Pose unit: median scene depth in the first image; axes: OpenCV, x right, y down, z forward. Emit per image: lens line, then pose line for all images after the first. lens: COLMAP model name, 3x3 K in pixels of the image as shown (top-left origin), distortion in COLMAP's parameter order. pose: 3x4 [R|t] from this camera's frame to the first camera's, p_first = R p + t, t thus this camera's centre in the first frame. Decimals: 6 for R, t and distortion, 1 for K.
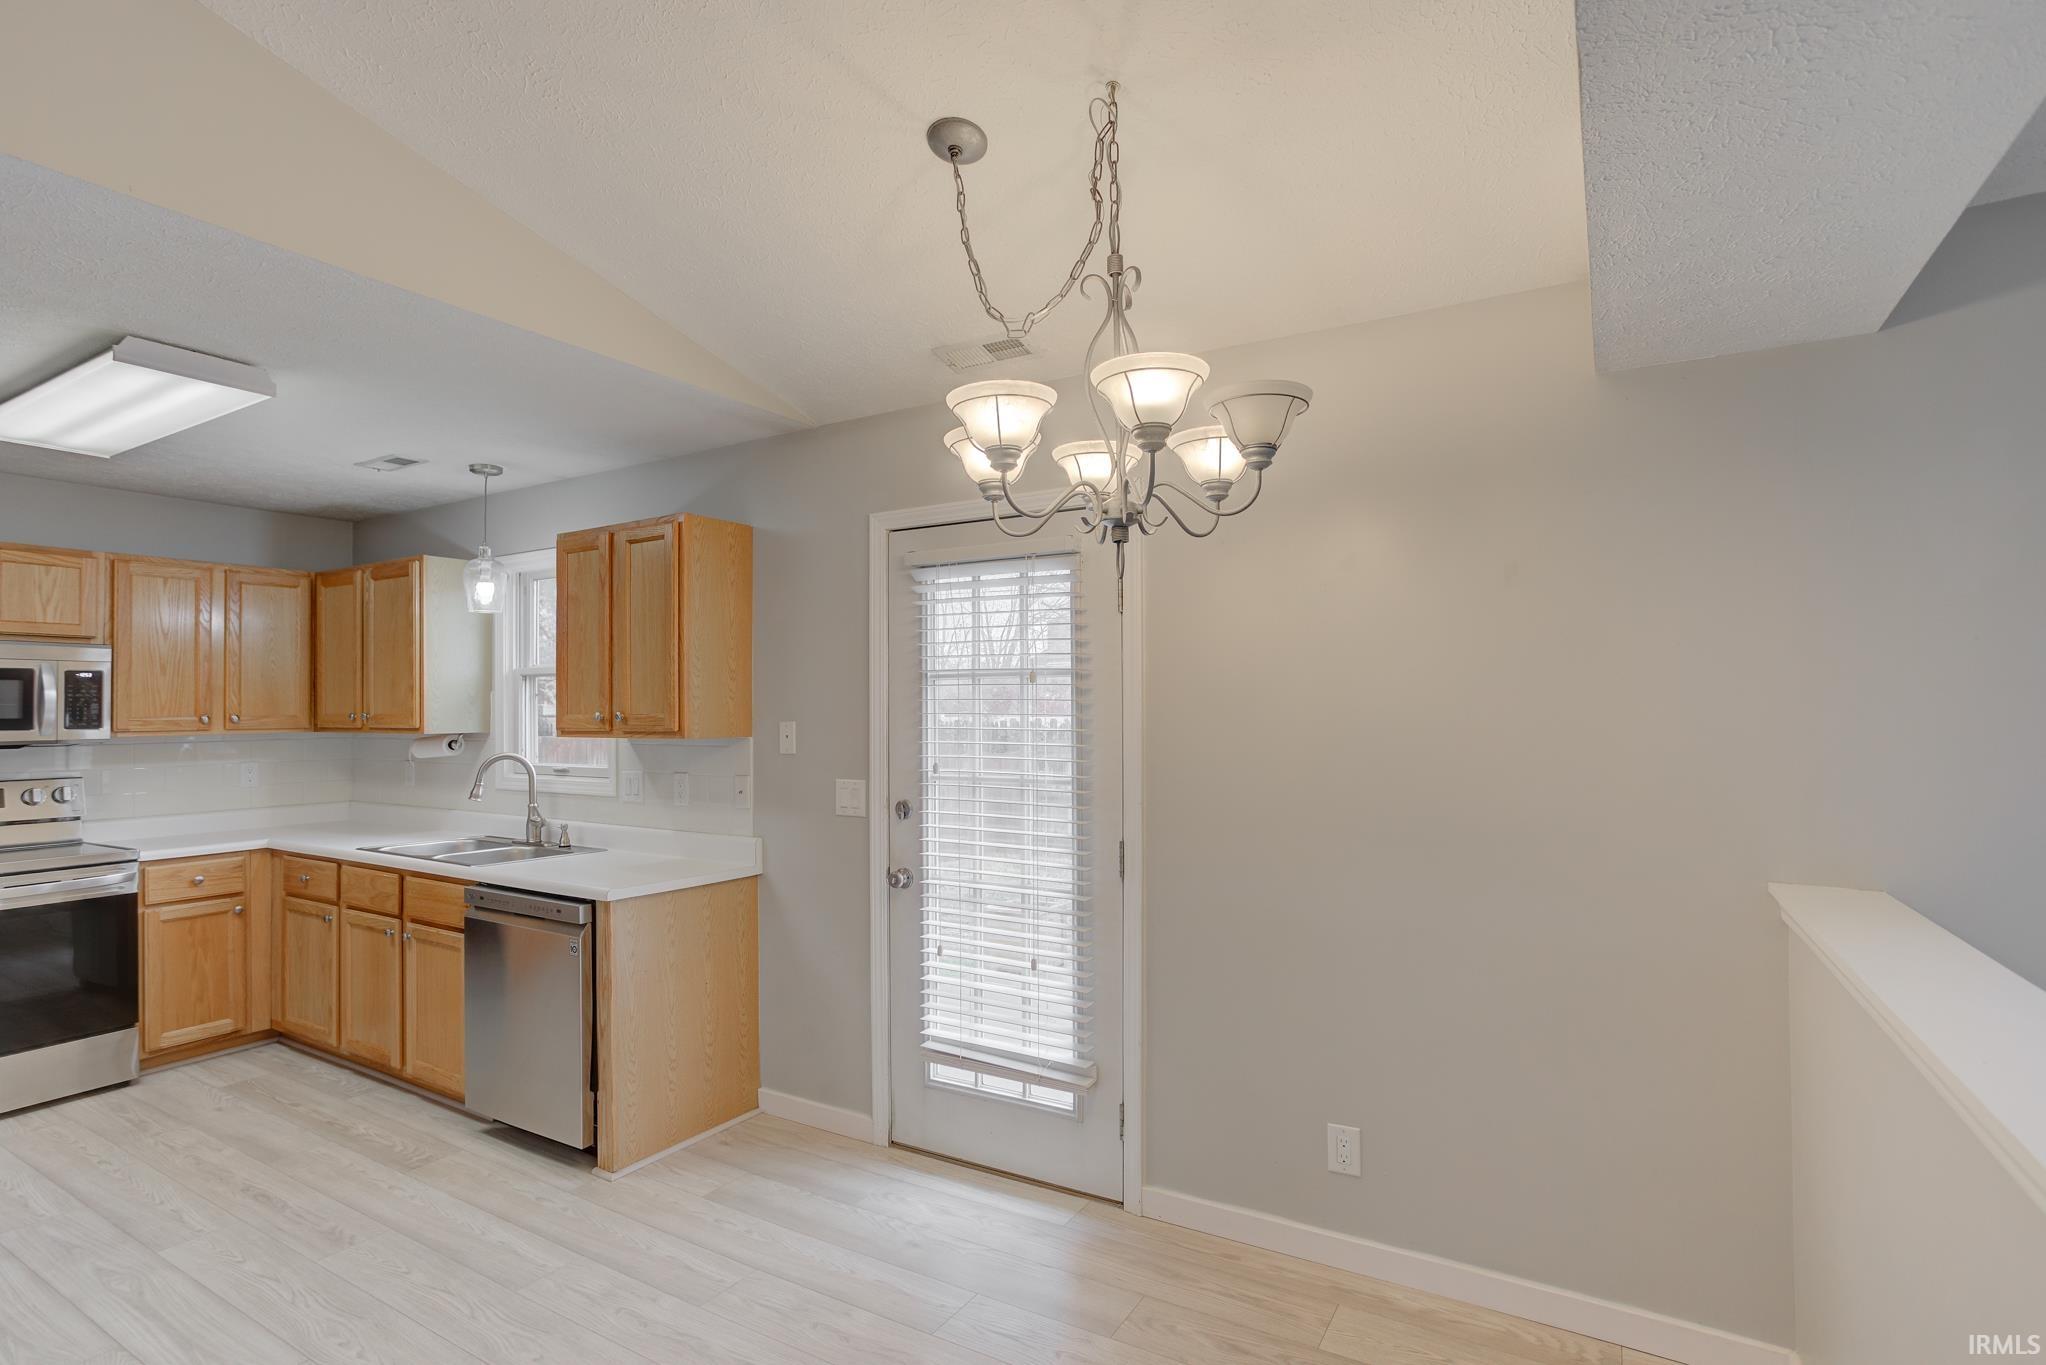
lens RADIAL K [[992.0, 0, 1072.4], [0, 992.0, 690.3], [0, 0, 1]] dist [-0.013507, 0.000012]
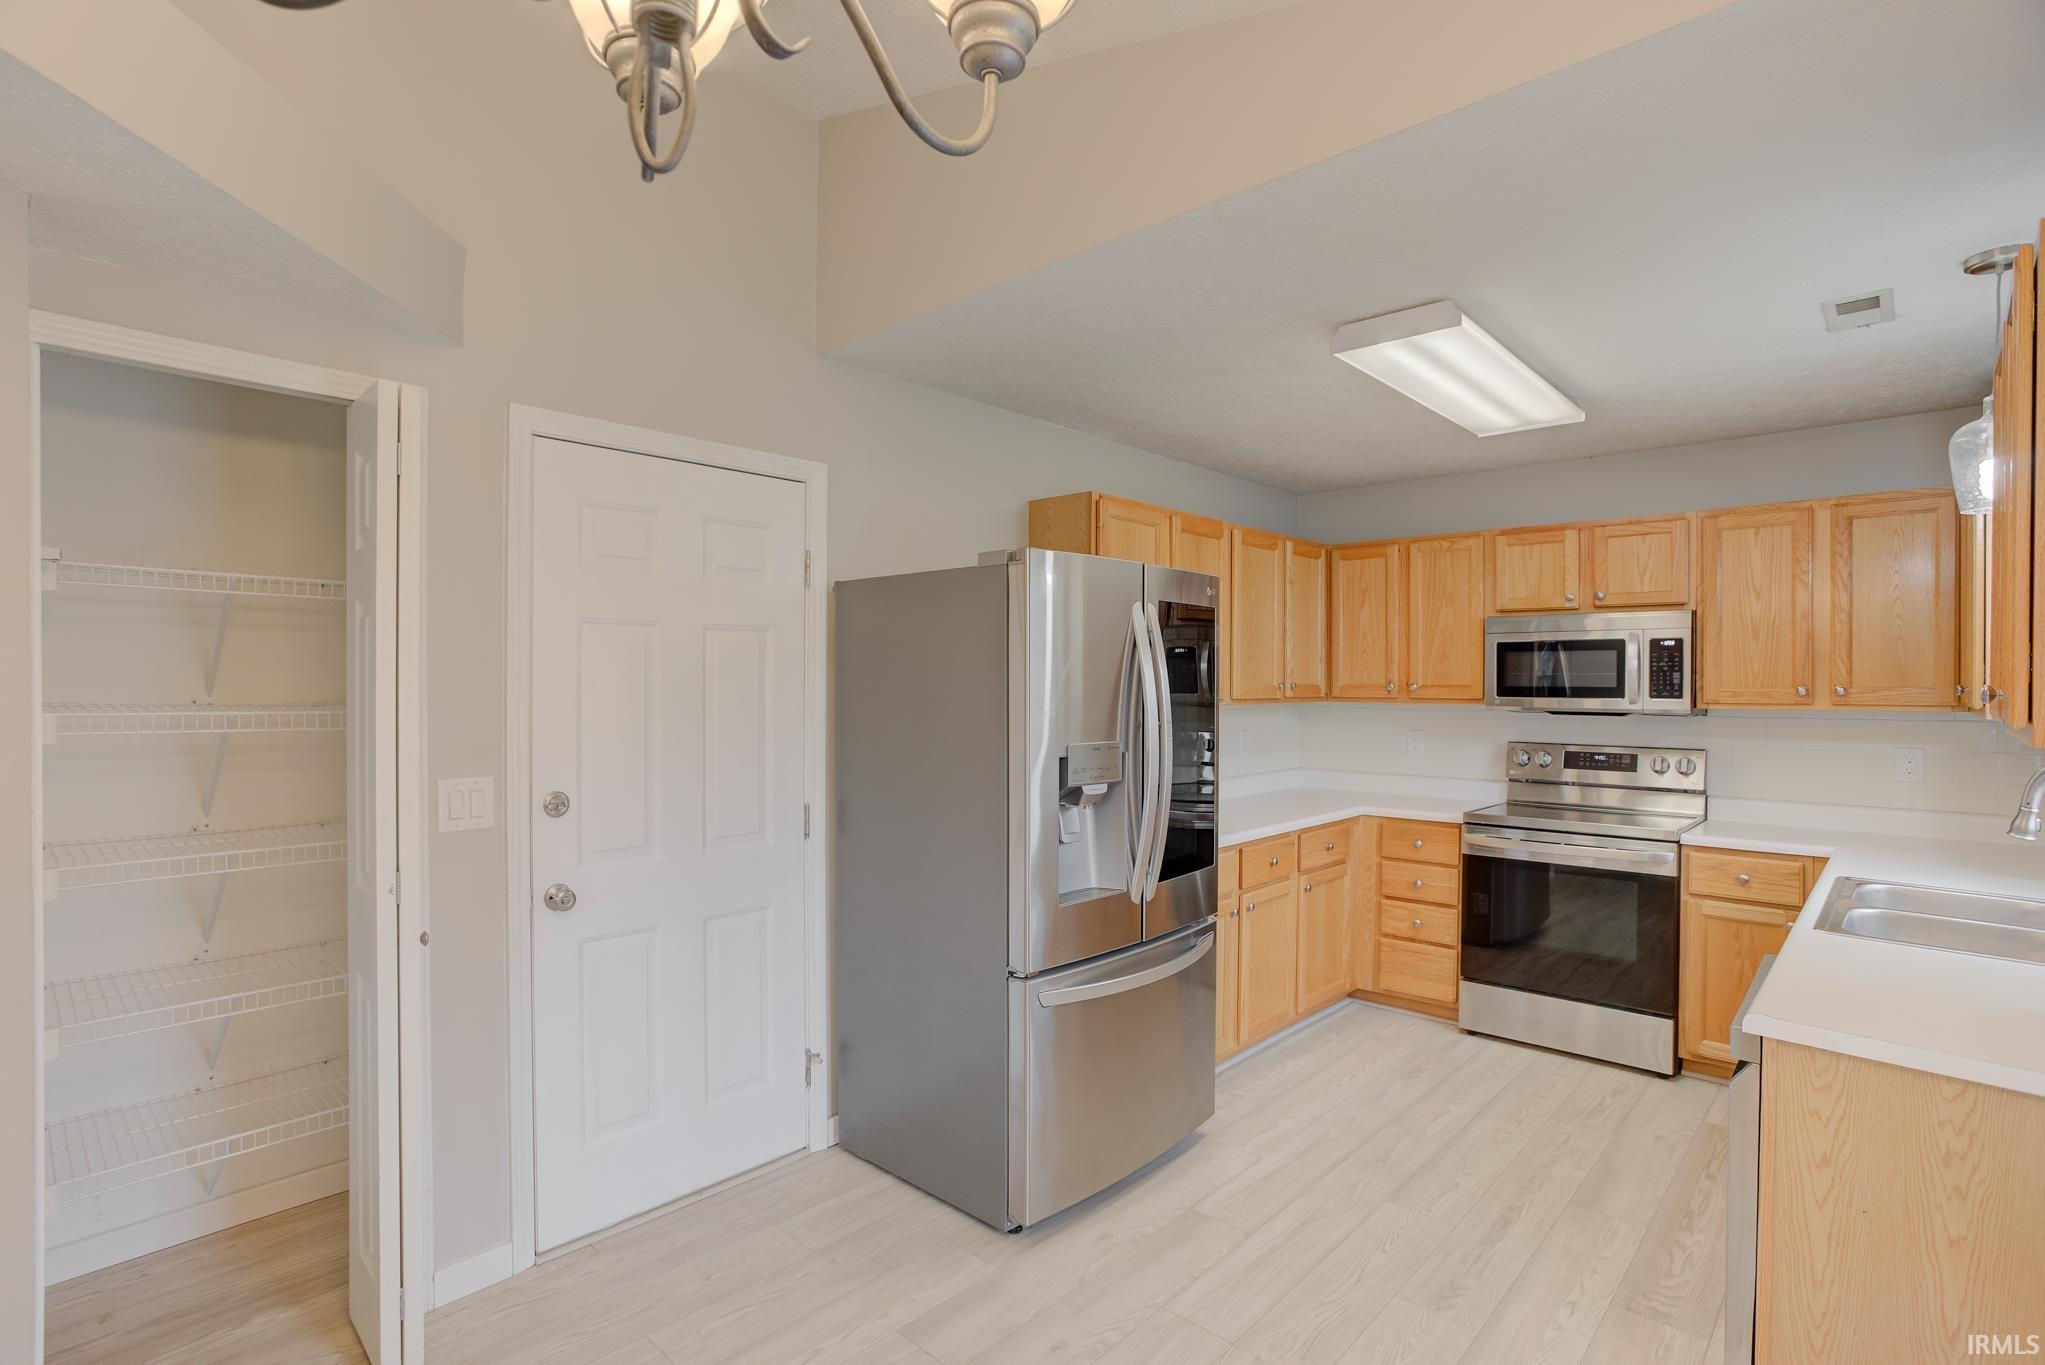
lens RADIAL K [[991.5, 0, 915.6], [0, 991.5, 704.9], [0, 0, 1]] dist [-0.013507, 0.000012]
pose [[-0.288625, 0.027101, -0.957059, 0.137304], [0.013116, 0.999617, 0.024351, 0.012591], [0.957352, -0.005525, -0.288870, 0.593241]]
